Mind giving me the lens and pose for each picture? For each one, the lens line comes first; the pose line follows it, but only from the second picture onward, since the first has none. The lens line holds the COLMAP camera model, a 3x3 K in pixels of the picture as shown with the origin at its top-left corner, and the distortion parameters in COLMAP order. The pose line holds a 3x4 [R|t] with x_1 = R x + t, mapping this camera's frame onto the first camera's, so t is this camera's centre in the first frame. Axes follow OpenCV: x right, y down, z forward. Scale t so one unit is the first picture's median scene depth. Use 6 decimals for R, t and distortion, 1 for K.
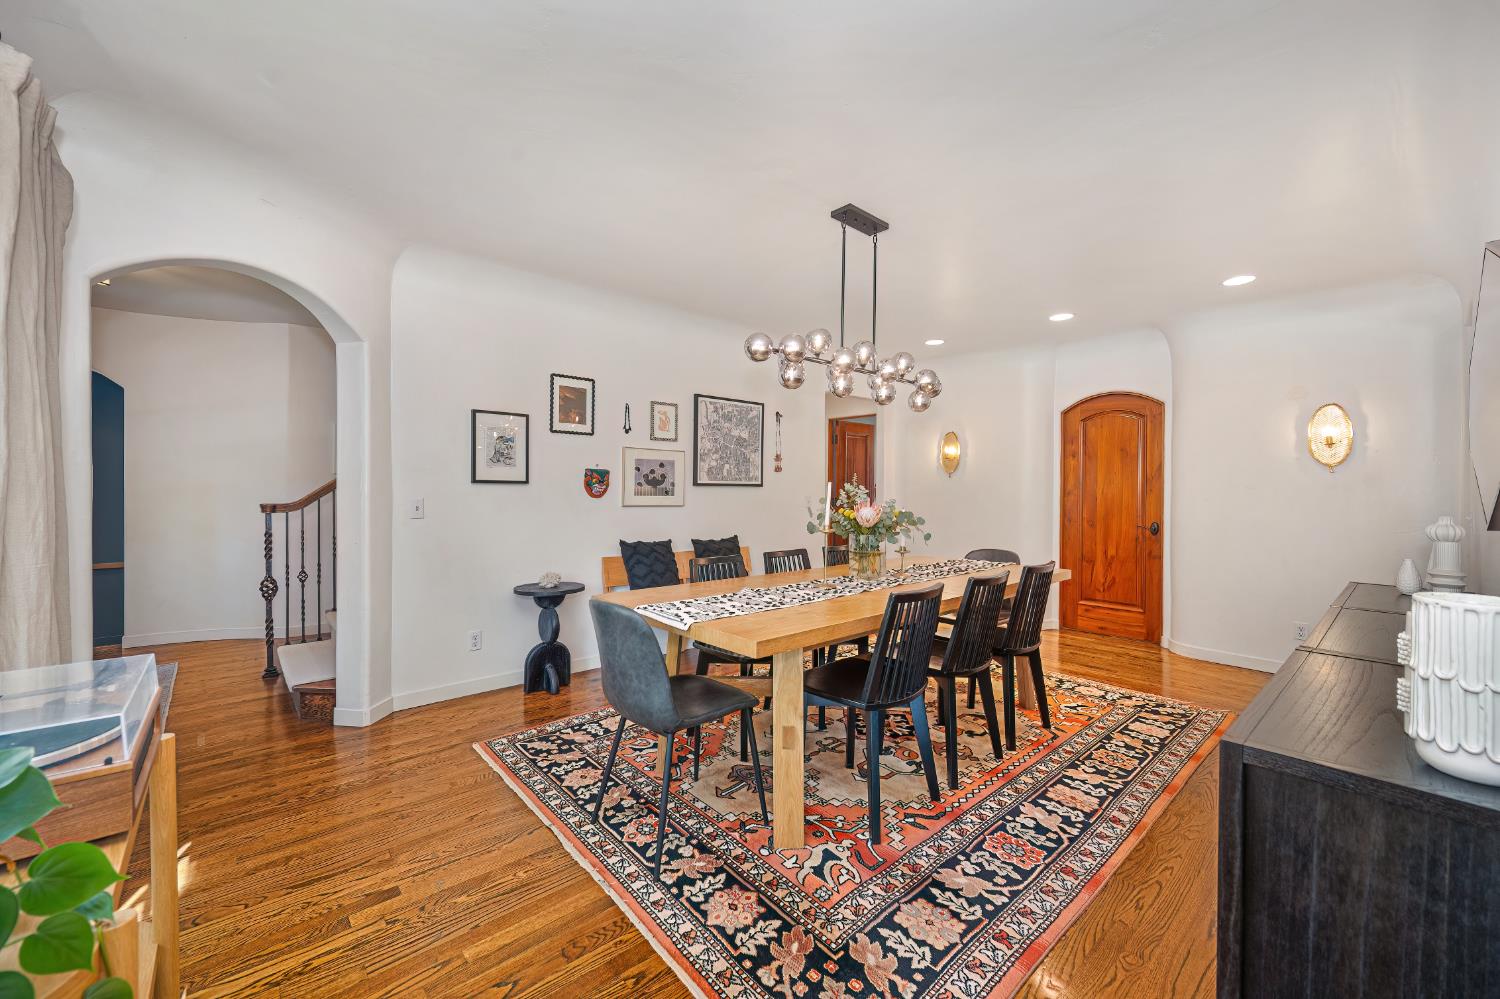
lens RADIAL K [[590.0, 0, 750.3], [0, 590.0, 496.6], [0, 0, 1]] dist [-0.001461, -0.000110]
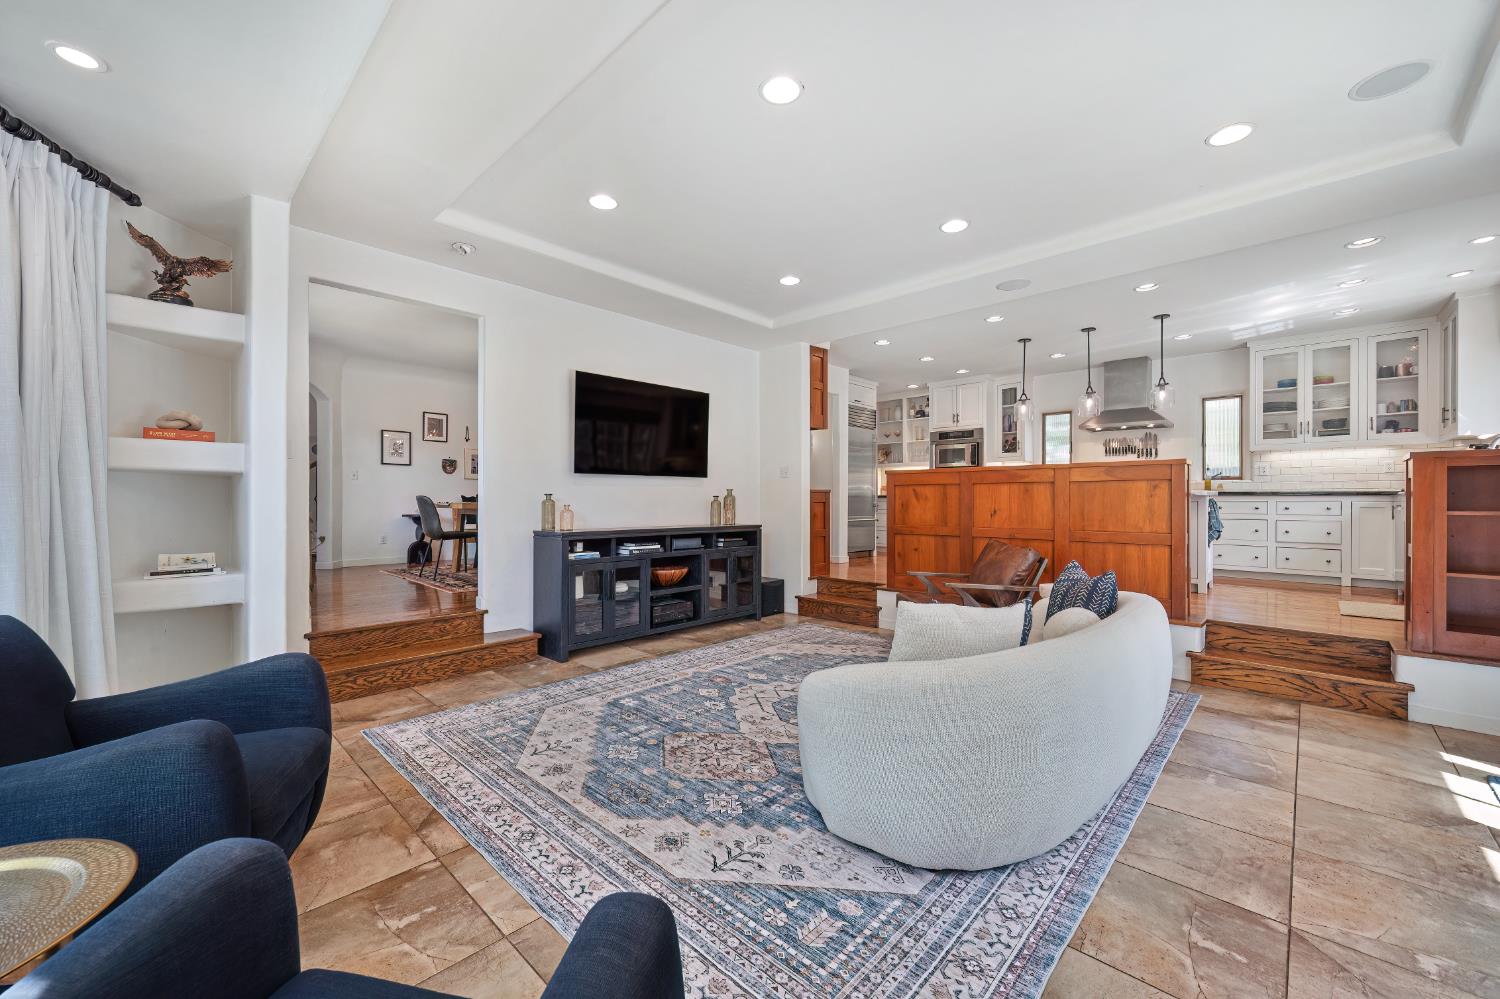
lens RADIAL K [[590.0, 0, 750.3], [0, 590.0, 496.6], [0, 0, 1]] dist [-0.001461, -0.000110]
pose [[0.996537, -0.003677, 0.083067, 0.859094], [0.005097, 0.999844, -0.016892, 0.172959], [-0.082992, 0.017257, 0.996401, -1.558074]]
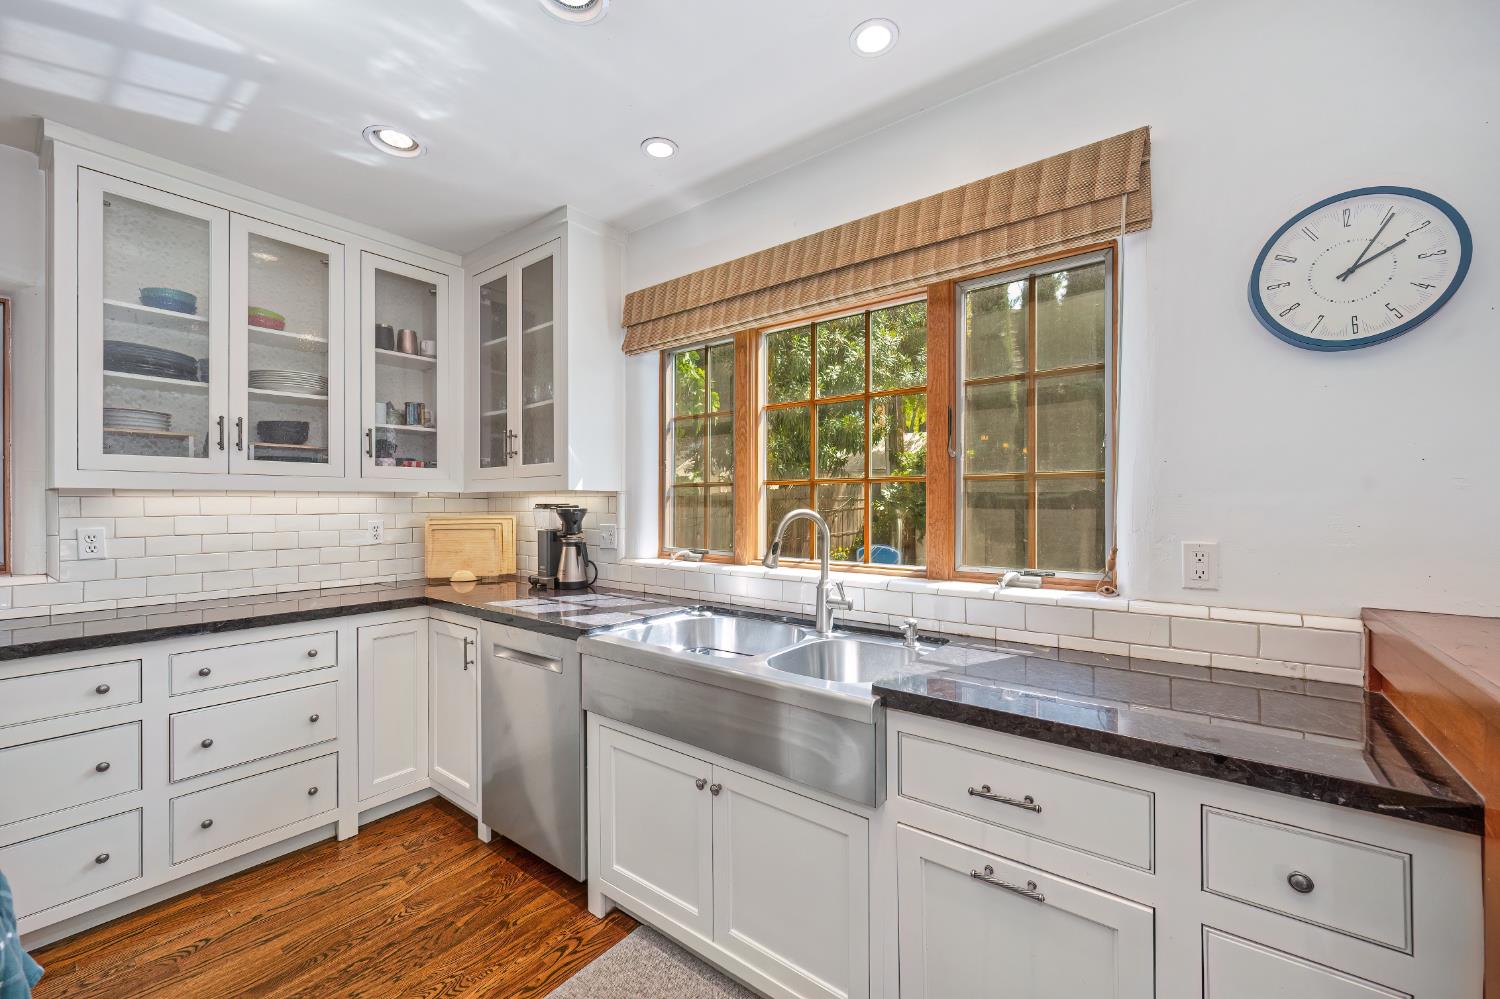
lens RADIAL K [[588.6, 0, 750.0], [0, 588.6, 499.5], [0, 0, 1]] dist [-0.011852, -0.000074]
pose [[-0.193952, -0.002566, 0.981008, 2.198152], [0.012990, 0.999902, 0.005184, -0.016847], [-0.980925, 0.013749, -0.193900, -0.066635]]
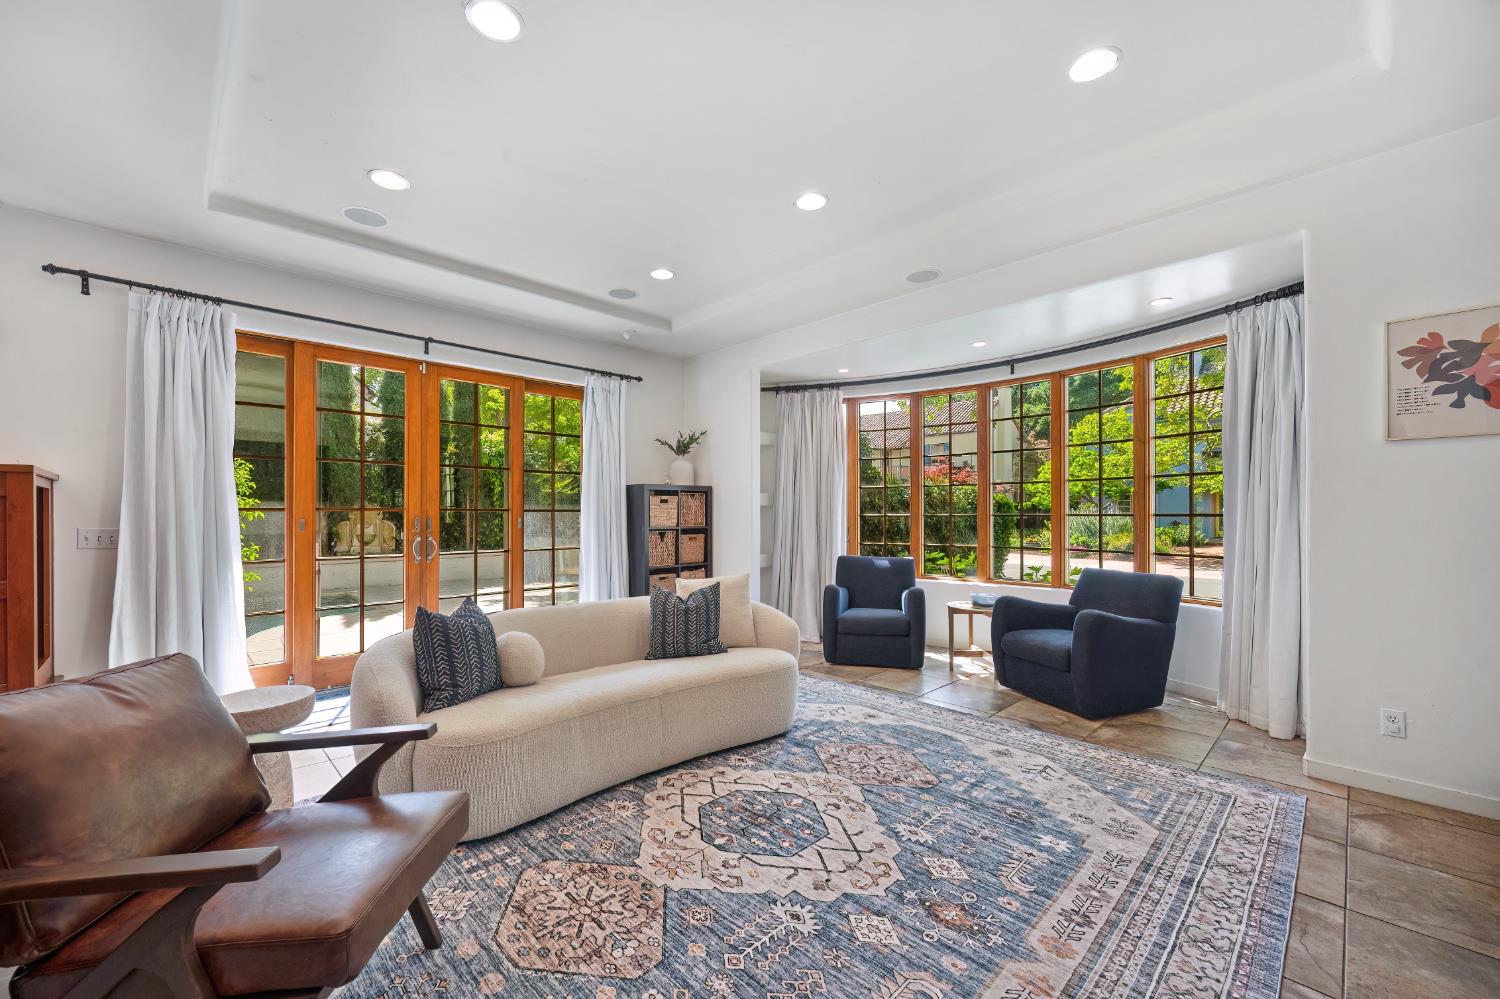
lens RADIAL K [[598.9, 0, 746.8], [0, 598.9, 510.5], [0, 0, 1]] dist [-0.000828, -0.000171]
pose [[-0.998820, -0.005732, -0.048221, 1.164462], [-0.006092, 0.999955, 0.007326, 0.131737], [0.048177, 0.007611, -0.998810, 0.515081]]
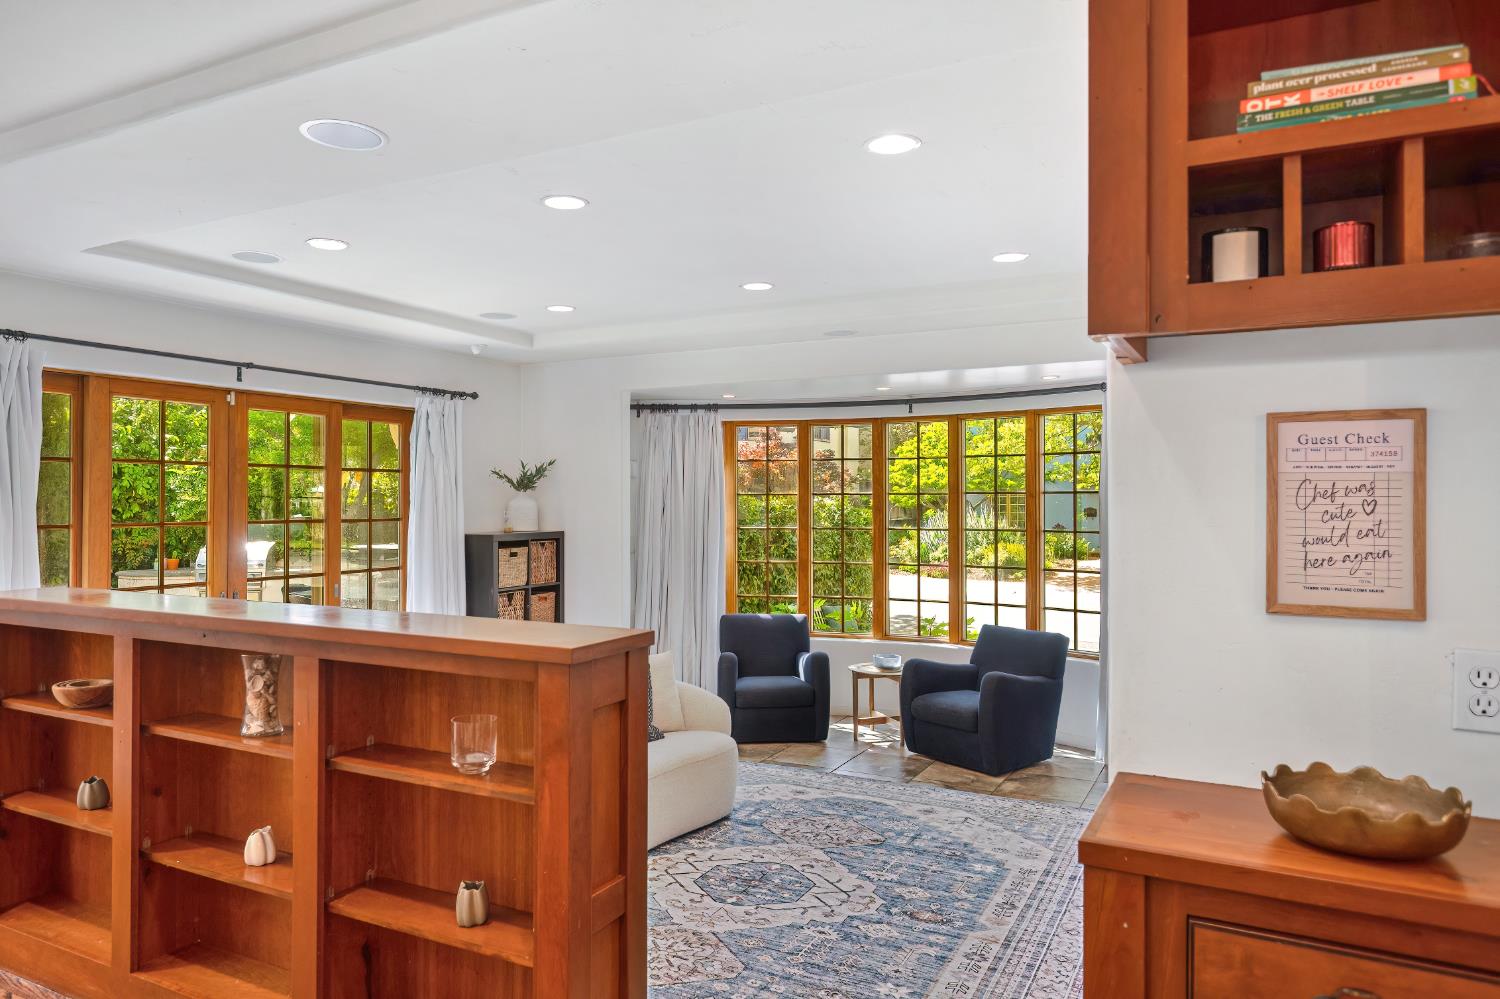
lens RADIAL K [[983.8, 0, 750.6], [0, 983.8, 482.9], [0, 0, 1]] dist [-0.005578, -0.001848]
pose [[-0.933067, -0.012439, -0.359487, 1.699071], [-0.010326, 0.999916, -0.007798, -0.059600], [0.359554, -0.003564, -0.933117, 1.165847]]
